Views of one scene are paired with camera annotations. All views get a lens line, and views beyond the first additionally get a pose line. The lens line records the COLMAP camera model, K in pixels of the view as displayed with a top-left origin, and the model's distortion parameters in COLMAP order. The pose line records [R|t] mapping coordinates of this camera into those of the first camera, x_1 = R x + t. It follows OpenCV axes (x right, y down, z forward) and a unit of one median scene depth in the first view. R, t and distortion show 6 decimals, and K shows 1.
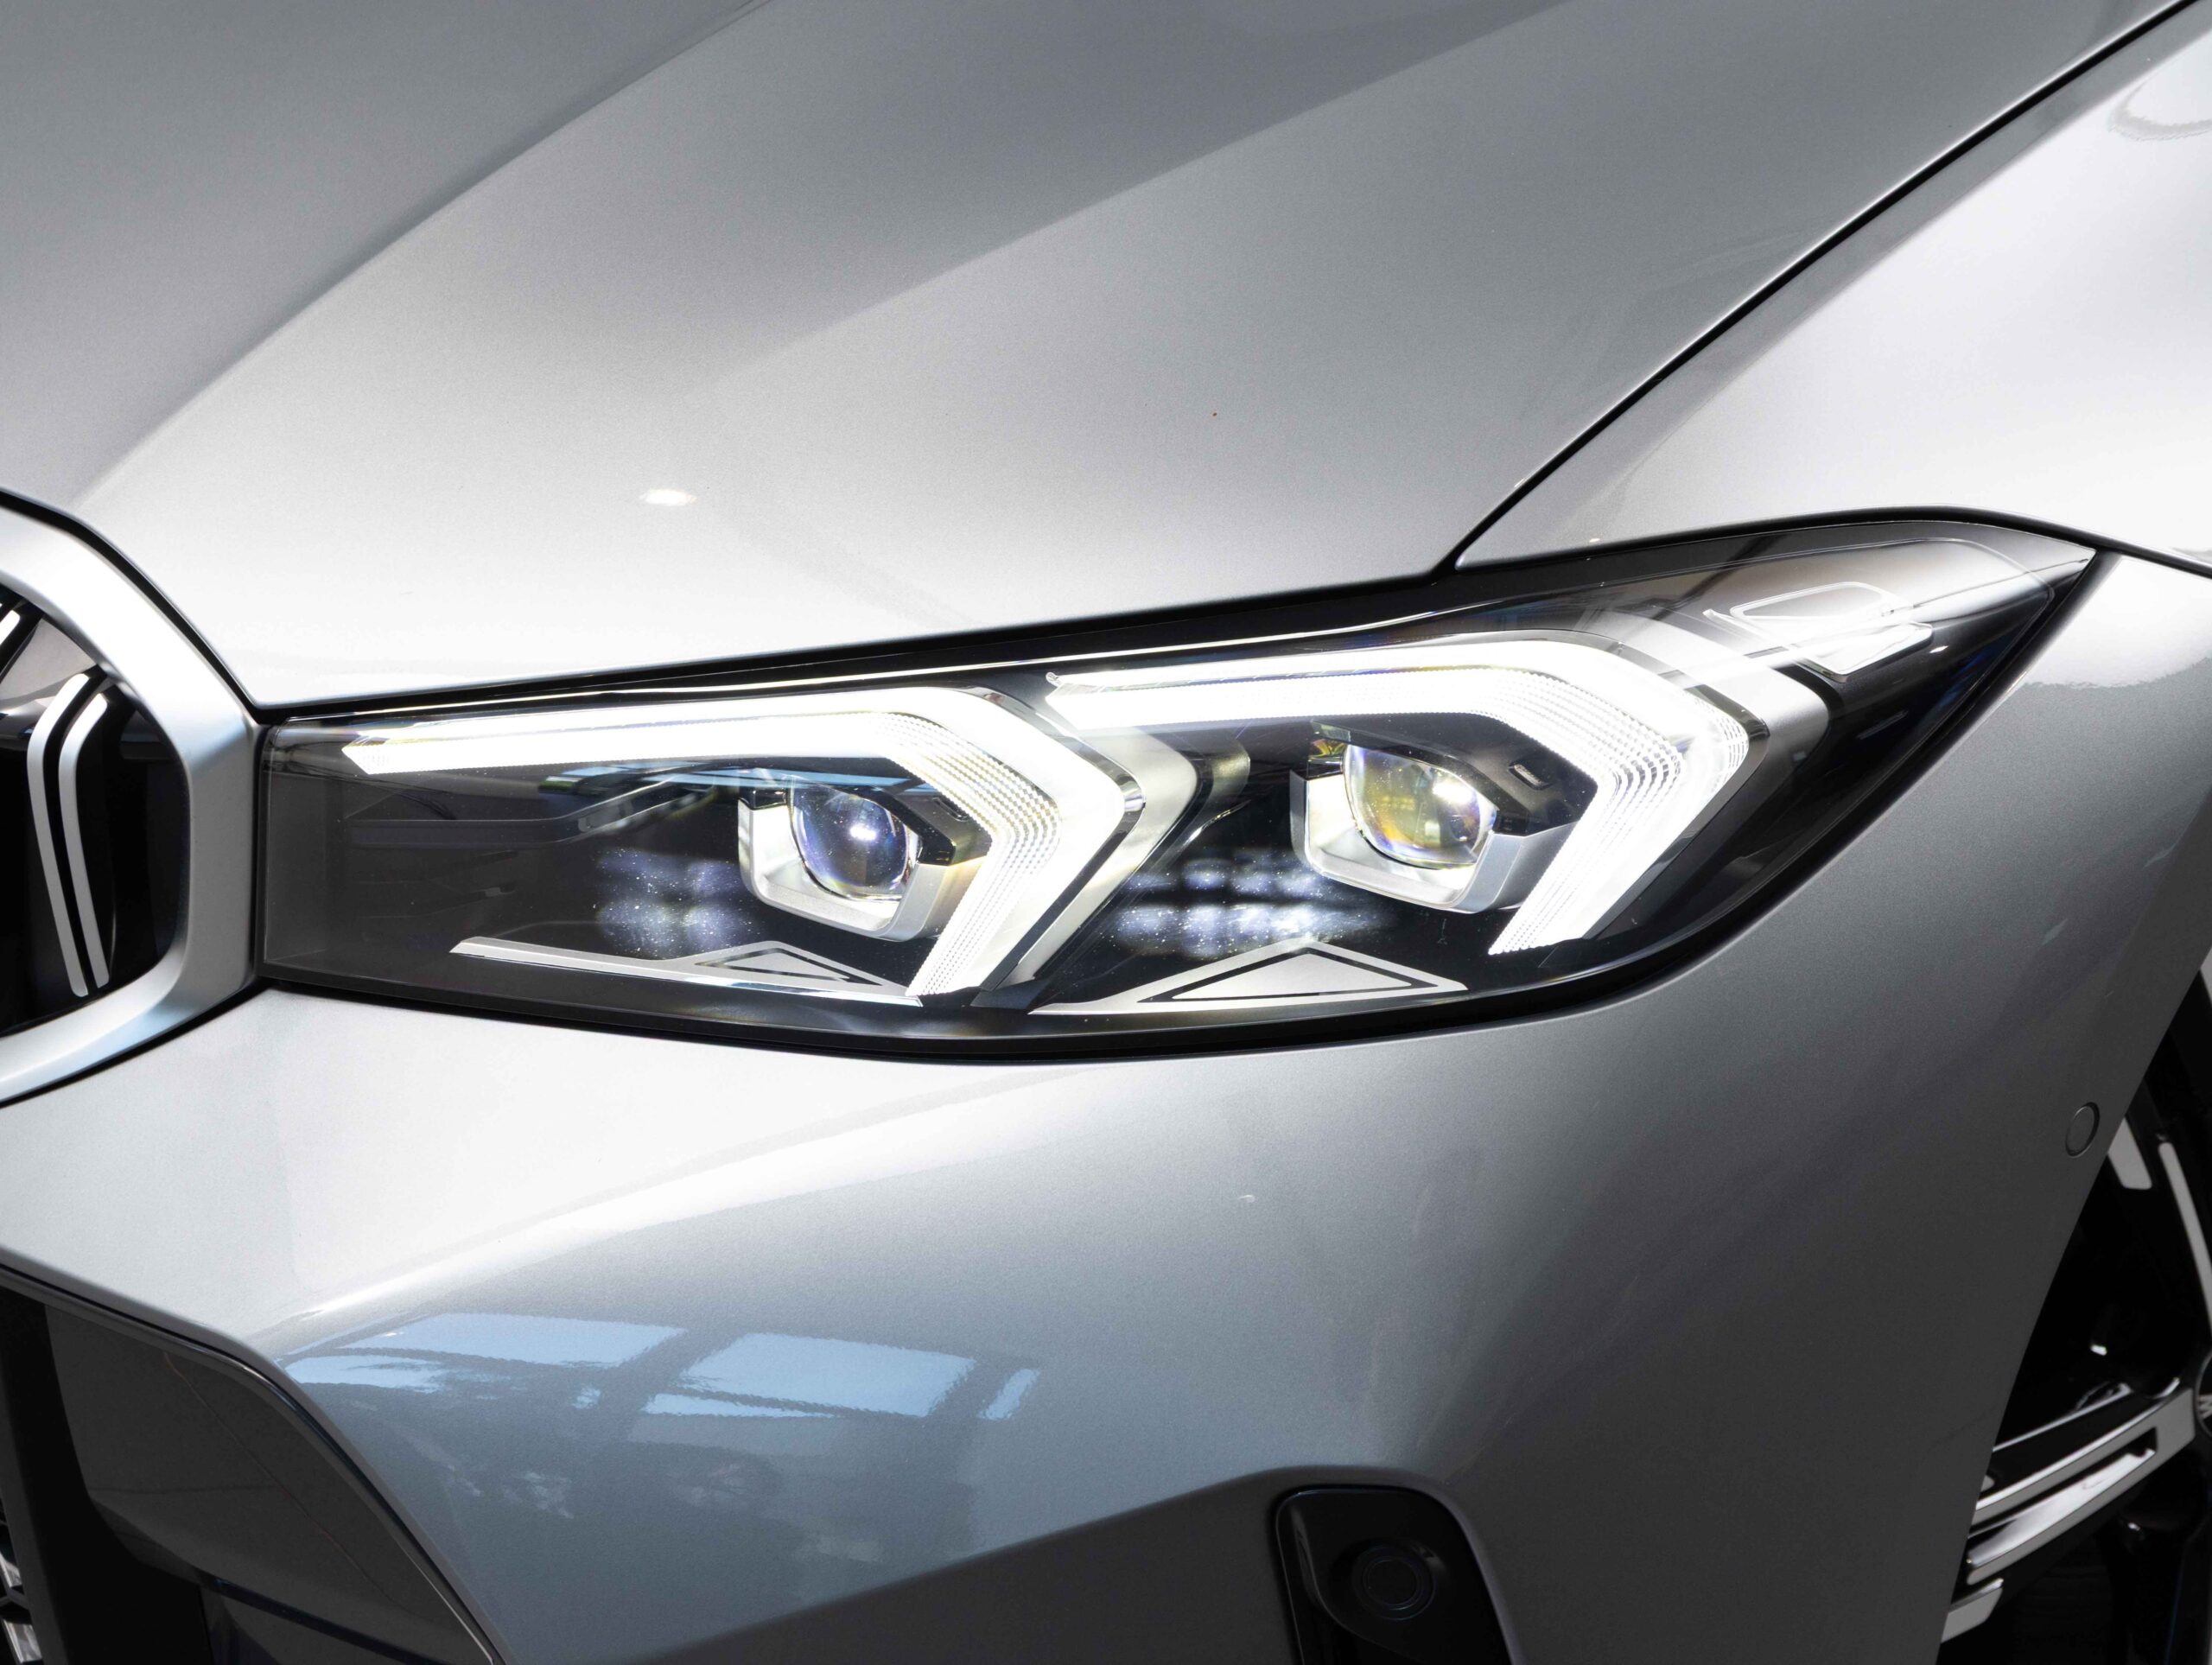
lens RADIAL K [[4516.3, 0, 1106.0], [0, 4516.3, 832.5], [0, 0, 1]] dist [-0.077830, 0.481928]
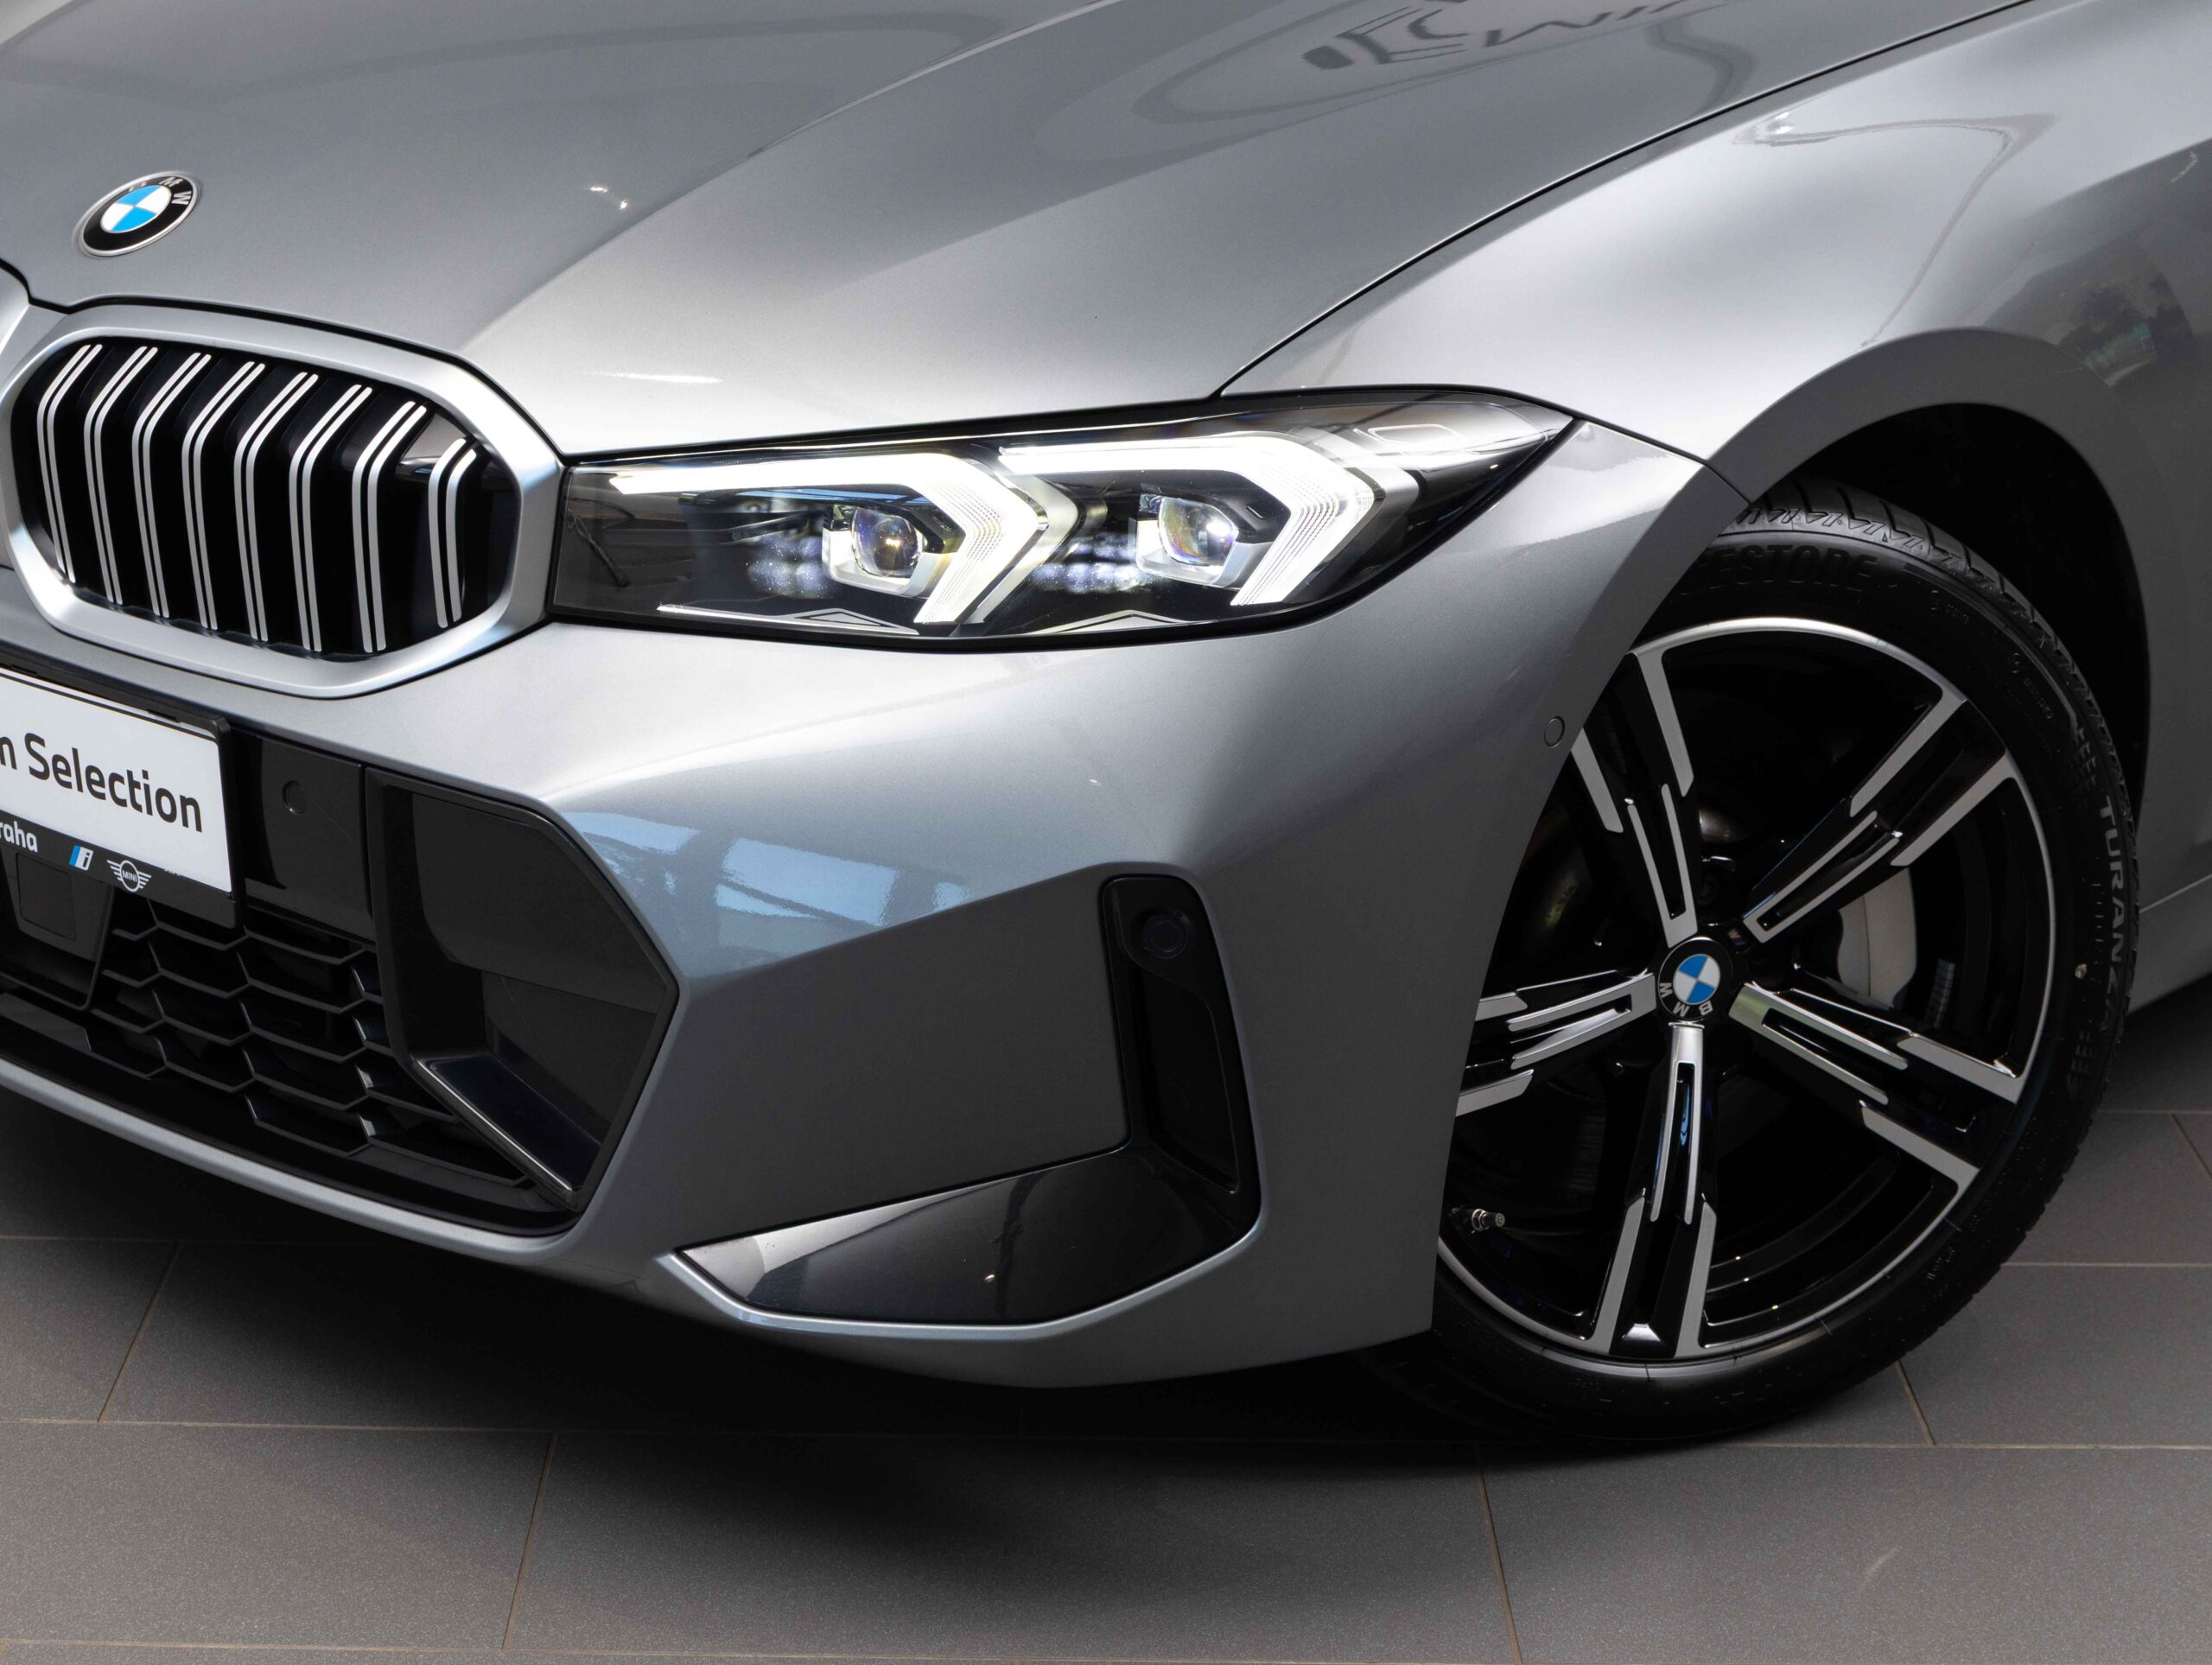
lens RADIAL K [[4516.3, 0, 1106.0], [0, 4516.3, 832.5], [0, 0, 1]] dist [-0.077830, 0.481928]
pose [[0.998584, 0.045680, 0.027251, -0.012353], [-0.043160, 0.995288, -0.086832, 0.274205], [-0.031089, 0.085533, 0.995850, -0.812545]]
